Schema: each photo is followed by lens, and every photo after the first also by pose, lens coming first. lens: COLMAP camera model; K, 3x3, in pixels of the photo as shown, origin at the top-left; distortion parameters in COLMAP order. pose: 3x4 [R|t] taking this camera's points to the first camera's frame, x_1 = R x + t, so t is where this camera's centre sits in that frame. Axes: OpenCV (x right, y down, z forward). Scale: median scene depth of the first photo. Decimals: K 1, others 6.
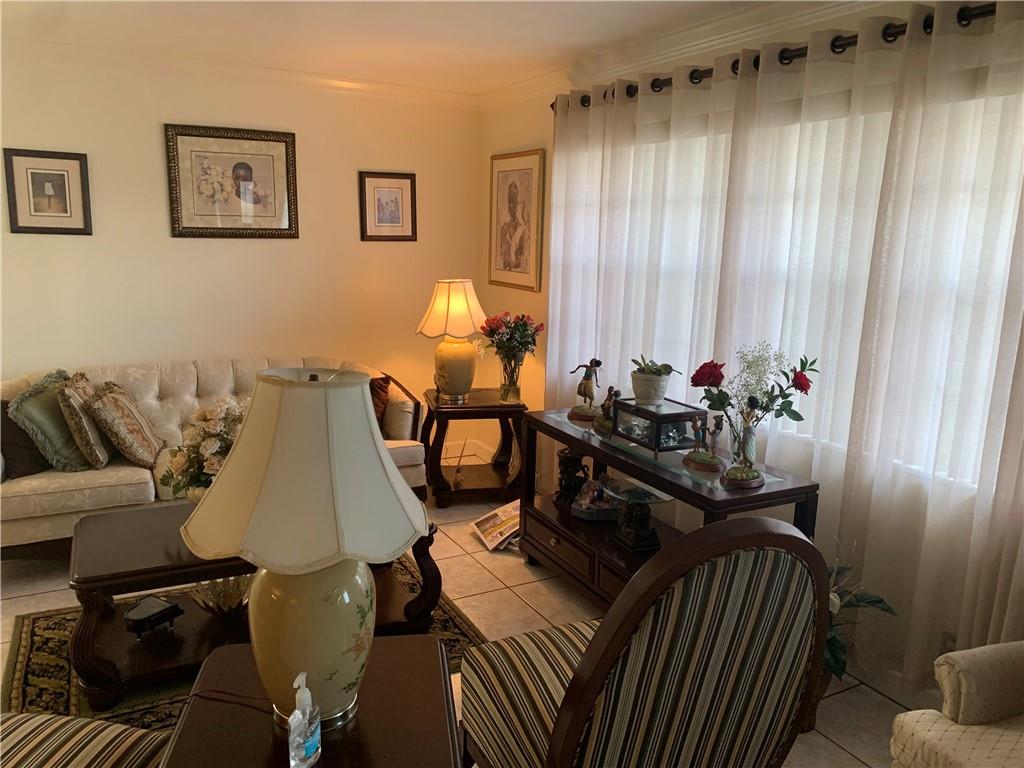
lens RADIAL K [[793.2, 0, 507.3], [0, 793.2, 388.1], [0, 0, 1]] dist [0.029154, -0.035793]
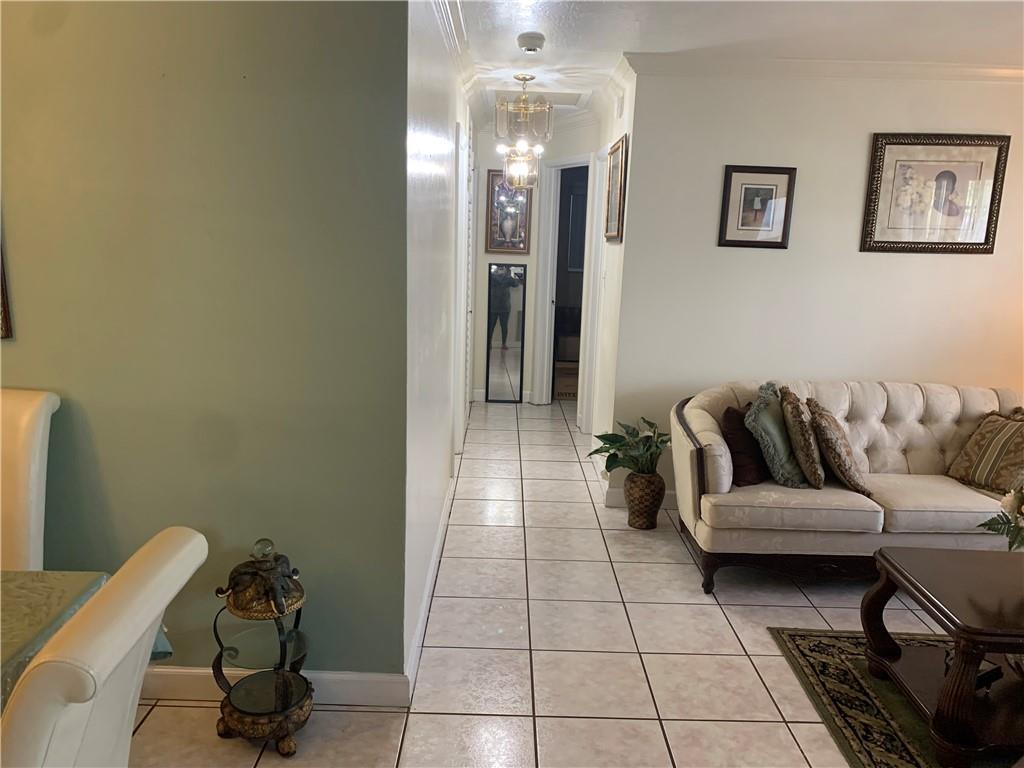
lens RADIAL K [[793.2, 0, 507.3], [0, 793.2, 388.1], [0, 0, 1]] dist [0.029154, -0.035793]
pose [[0.874924, 0.097869, -0.474268, -0.347441], [-0.101782, 0.994653, 0.017488, 0.000399], [0.473444, 0.032971, 0.880207, -0.041410]]
